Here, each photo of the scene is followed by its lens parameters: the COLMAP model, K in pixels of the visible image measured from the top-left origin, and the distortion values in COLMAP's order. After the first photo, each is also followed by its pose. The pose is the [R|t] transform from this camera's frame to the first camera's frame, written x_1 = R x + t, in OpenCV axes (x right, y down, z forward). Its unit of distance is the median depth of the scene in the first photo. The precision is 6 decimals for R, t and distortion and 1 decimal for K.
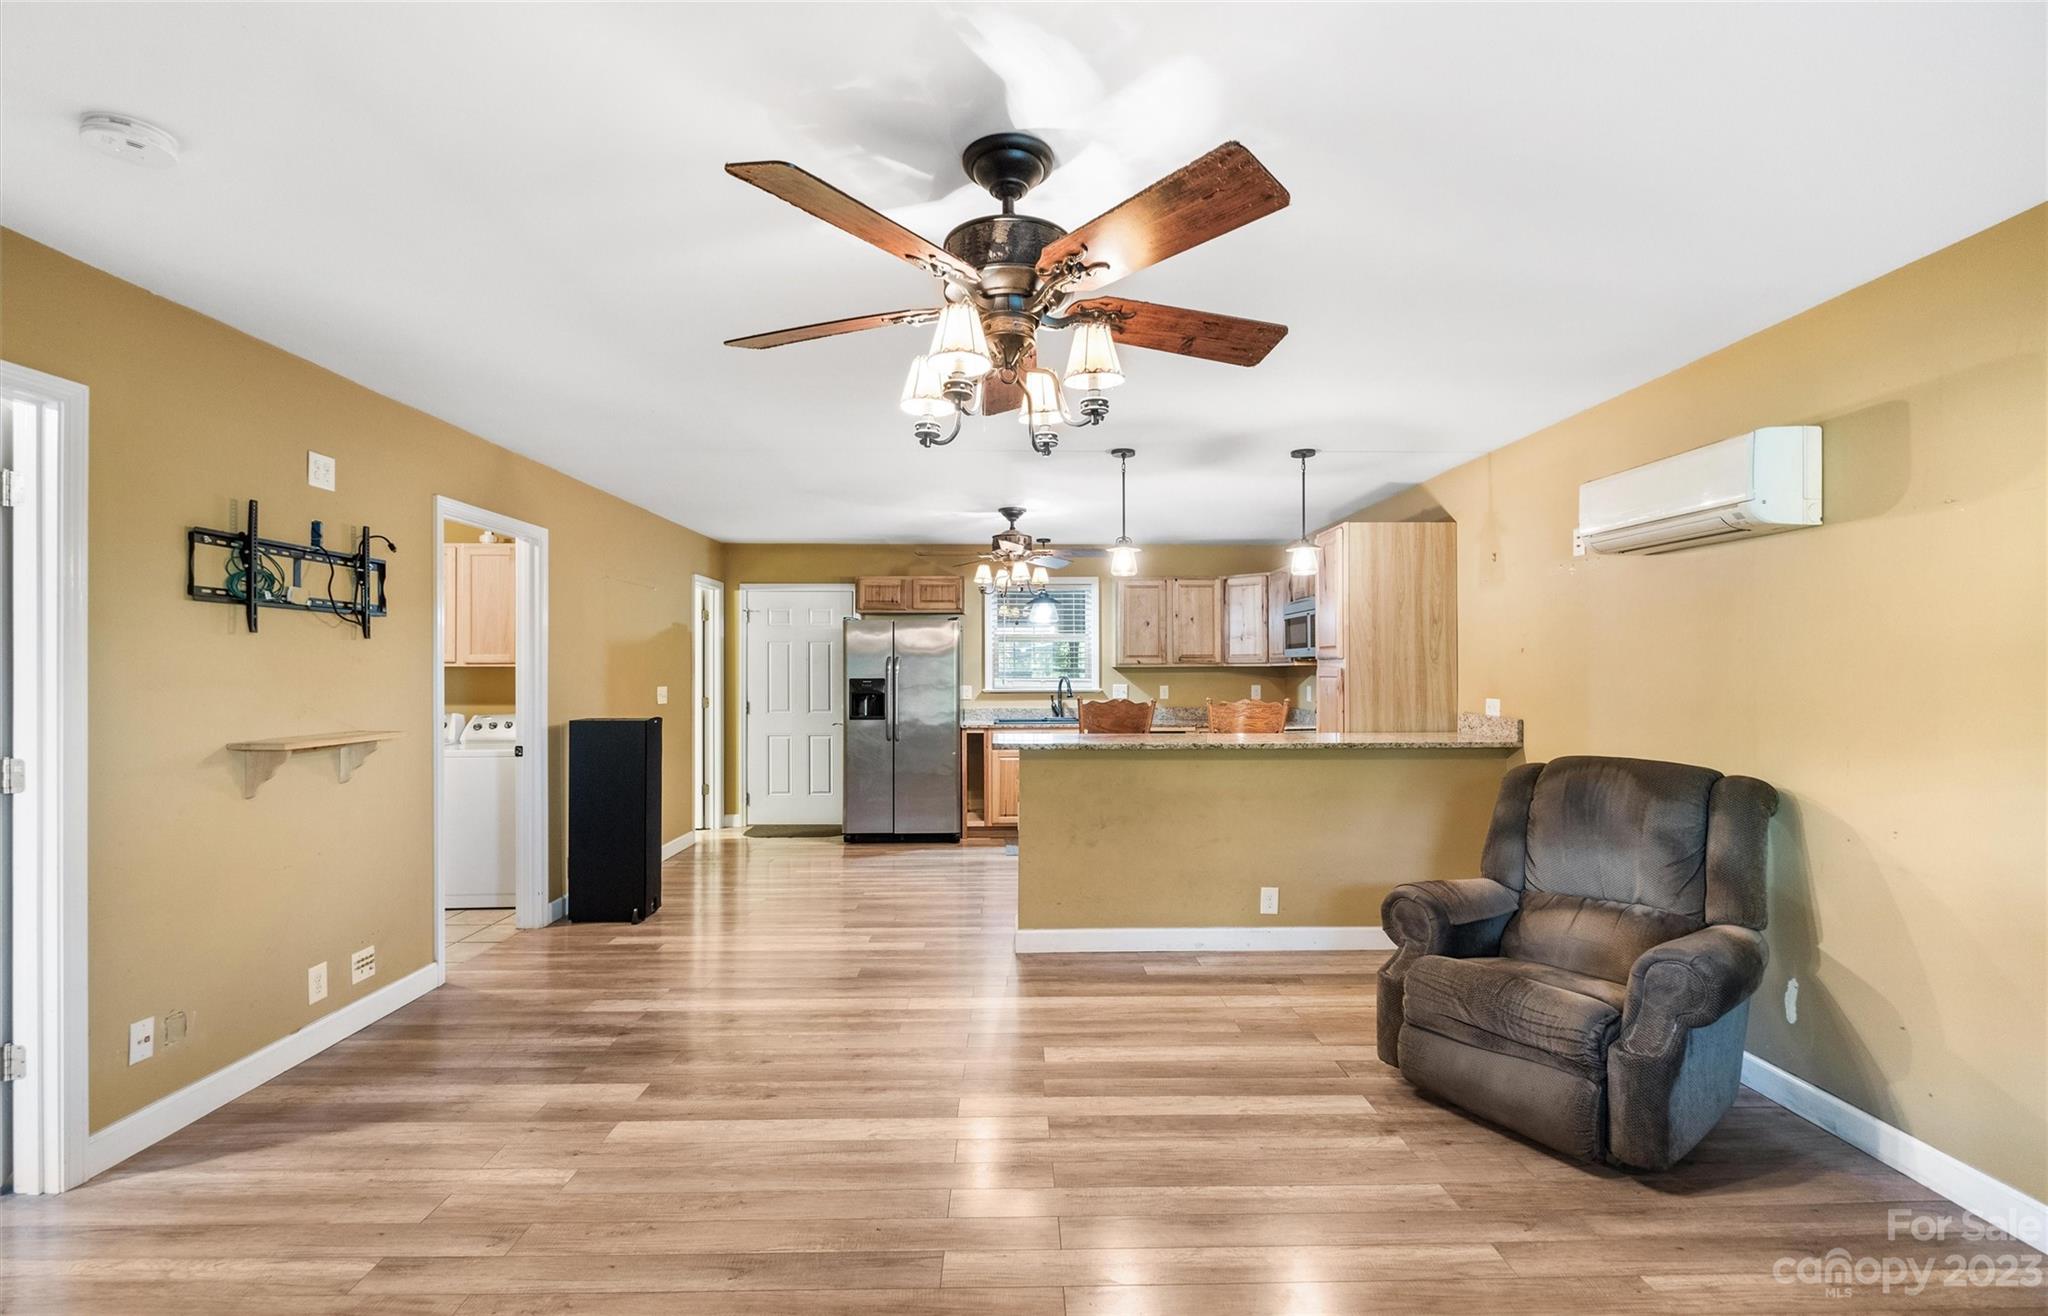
lens RADIAL K [[900.0, 0, 1027.7], [0, 900.0, 662.9], [0, 0, 1]] dist [0.006907, -0.007475]
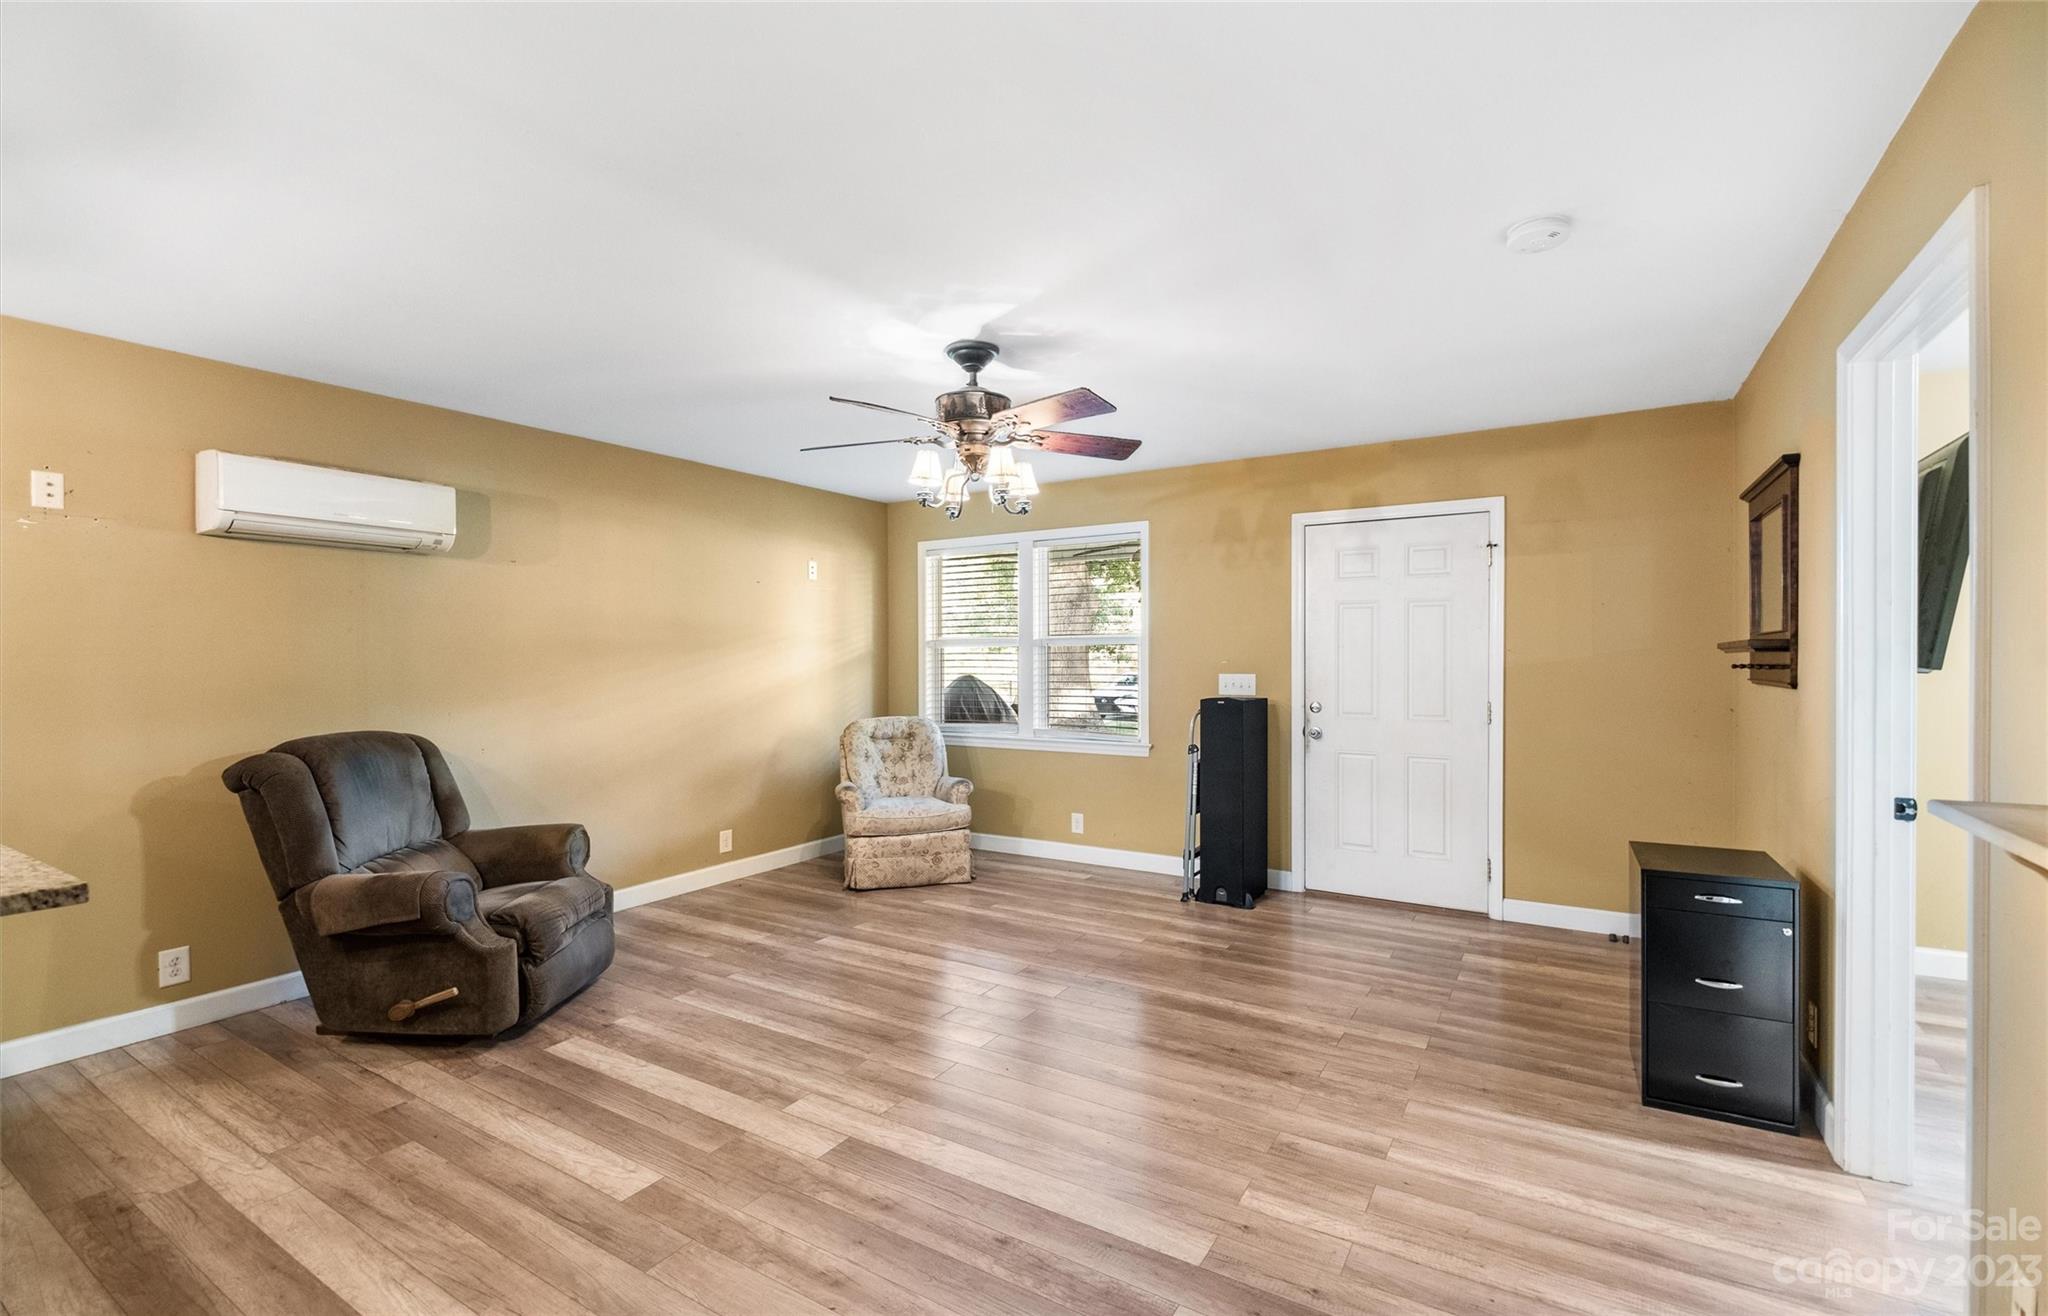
lens RADIAL K [[884.6, 0, 1033.4], [0, 884.6, 662.3], [0, 0, 1]] dist [-0.000403, -0.005052]
pose [[-0.841386, 0.002432, 0.540428, -0.464771], [0.004124, 0.999990, 0.001920, 0.015112], [-0.540418, 0.003844, -0.841388, 1.067626]]
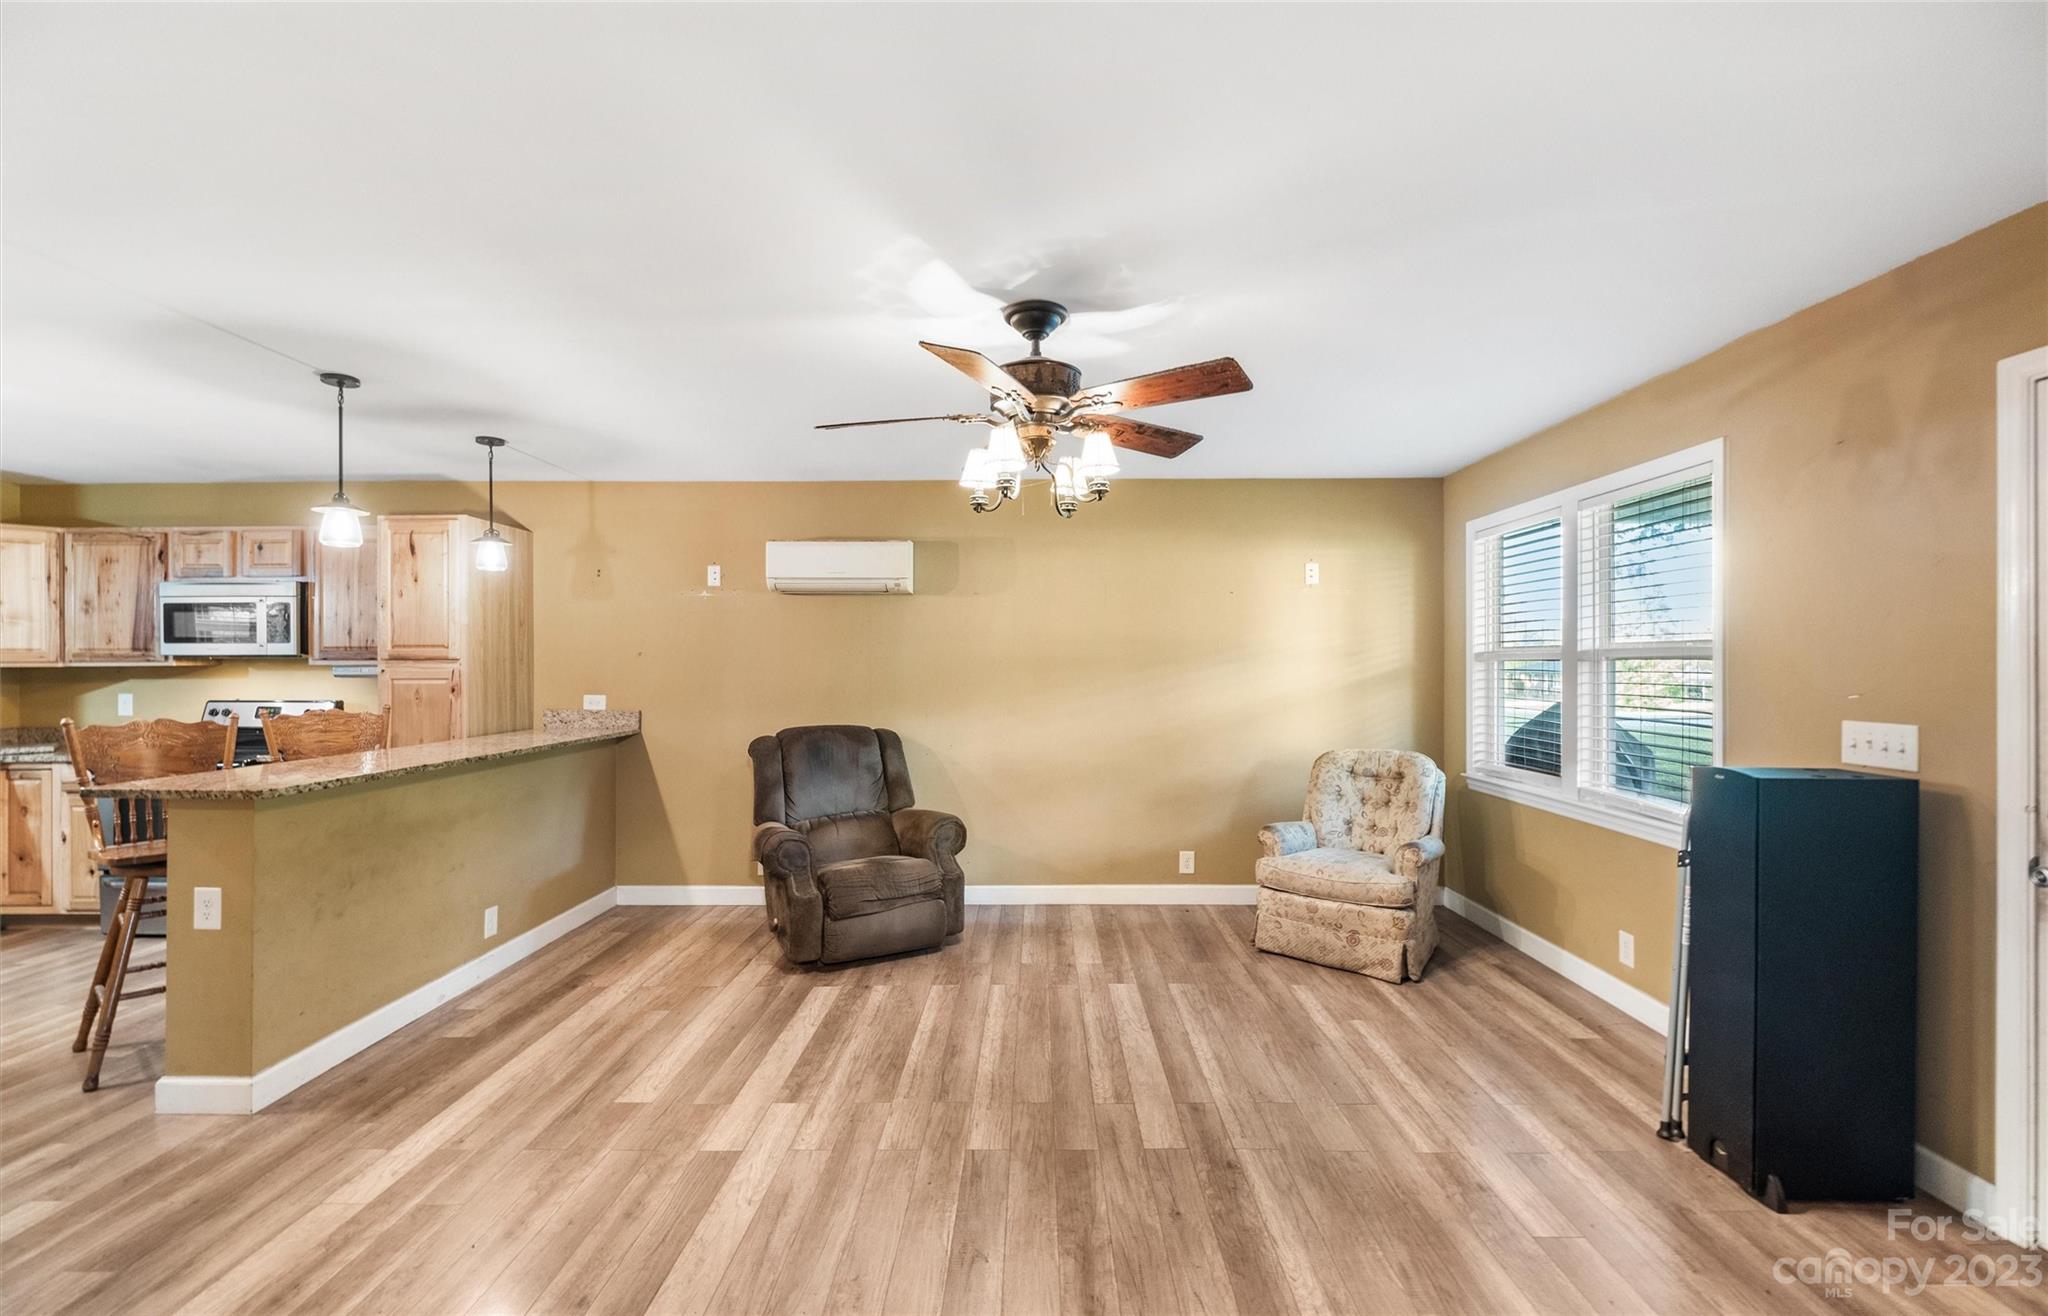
lens RADIAL K [[882.8, 0, 1027.5], [0, 882.8, 661.7], [0, 0, 1]] dist [0.003822, -0.005130]
pose [[0.031775, 0.003711, 0.999488, -0.640098], [-0.003878, 0.999986, -0.003590, -0.001298], [-0.999488, -0.003762, 0.031789, 0.438368]]
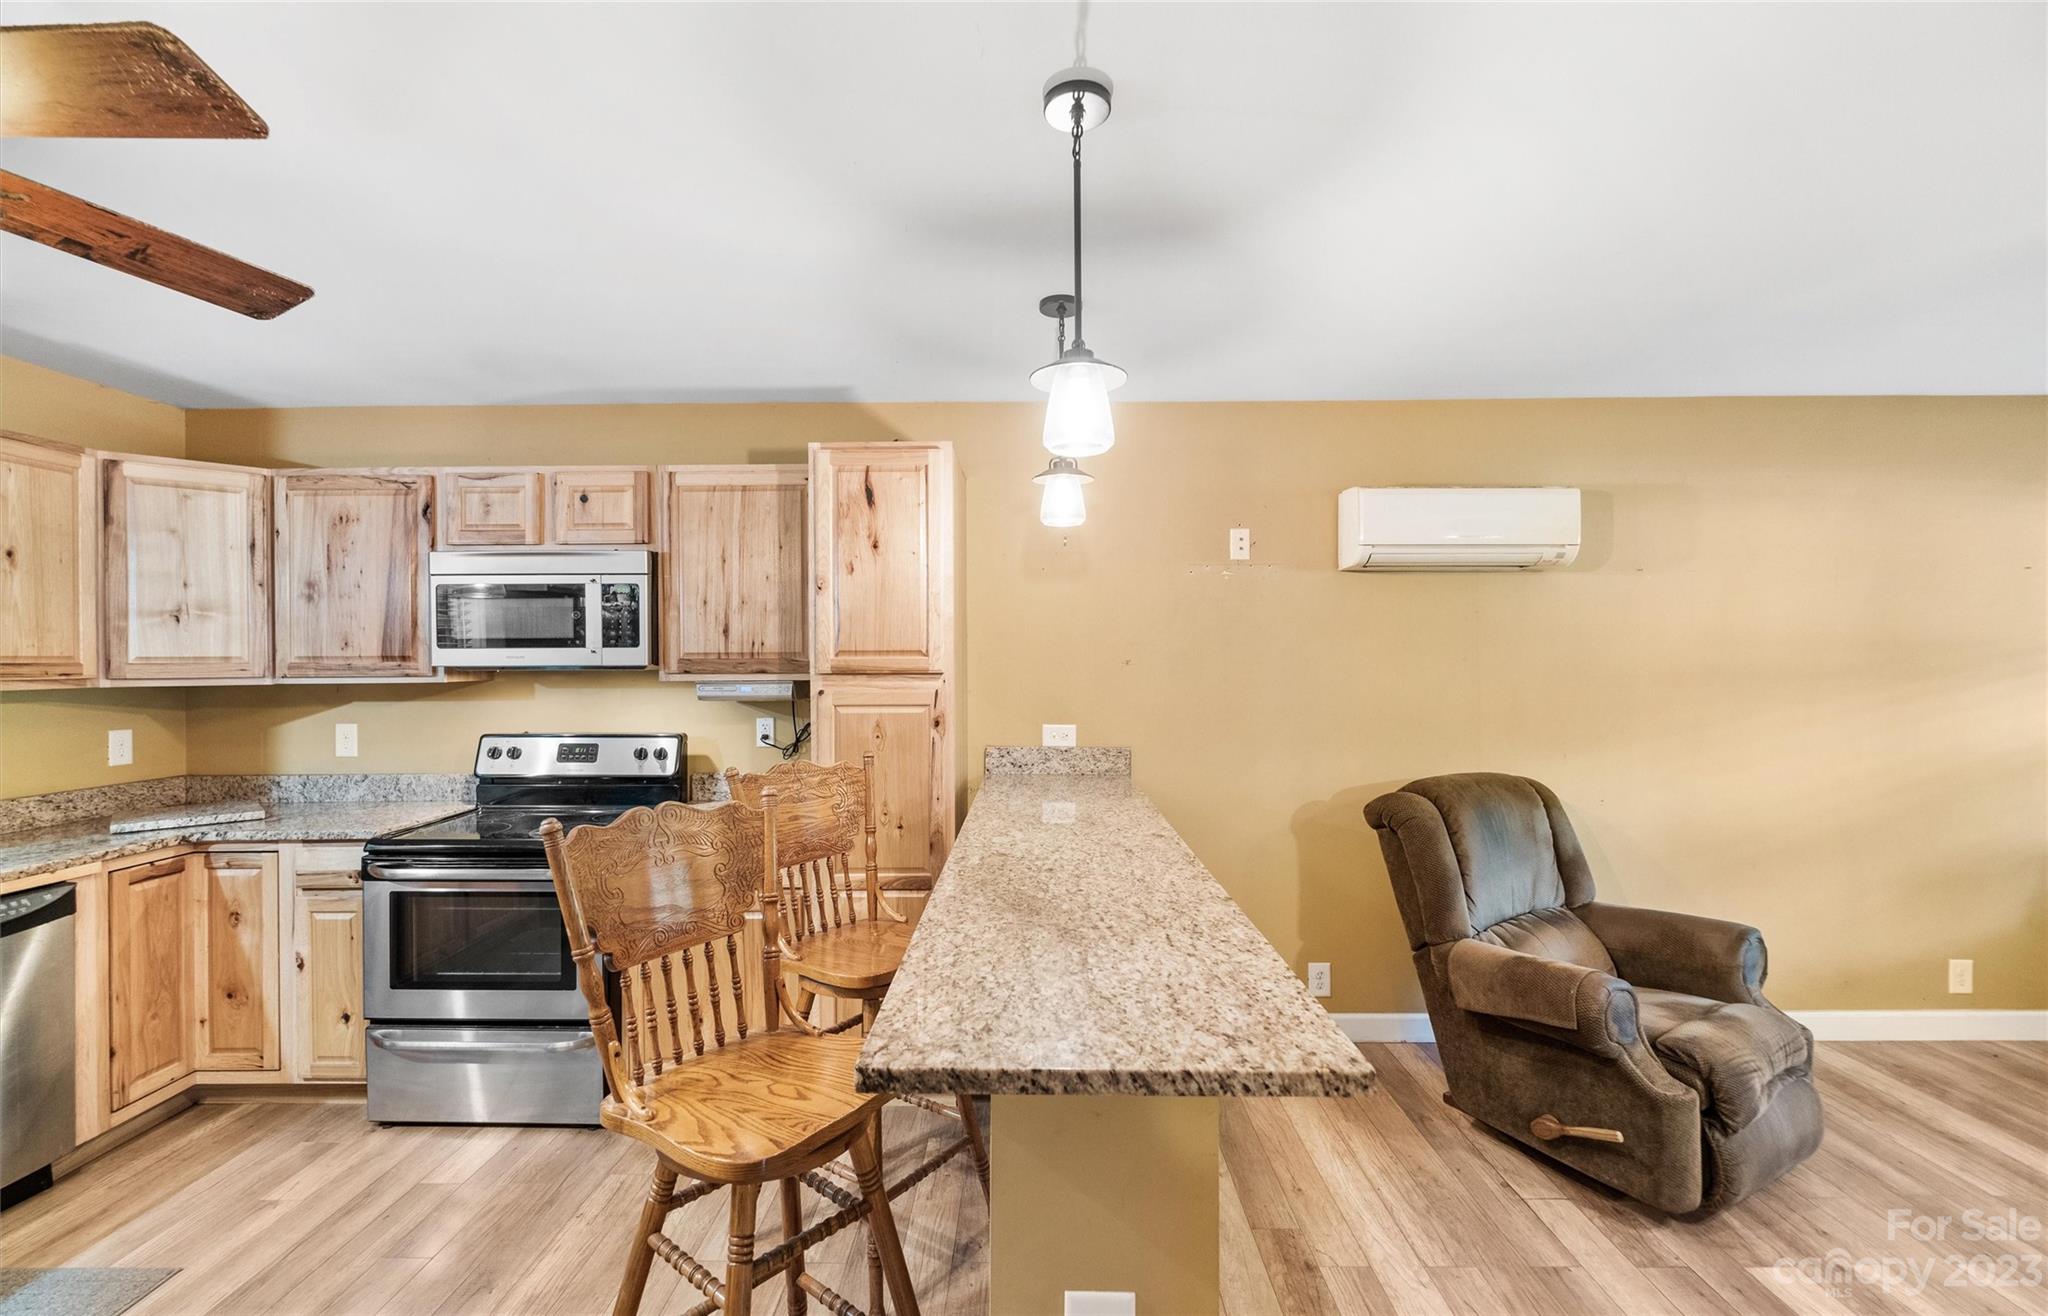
lens RADIAL K [[900.0, 0, 1027.7], [0, 900.0, 662.9], [0, 0, 1]] dist [0.006907, -0.007475]
pose [[0.033913, 0.000294, 0.999425, -0.267755], [-0.002073, 0.999998, -0.000224, -0.013335], [-0.999423, -0.002064, 0.033914, 1.071374]]
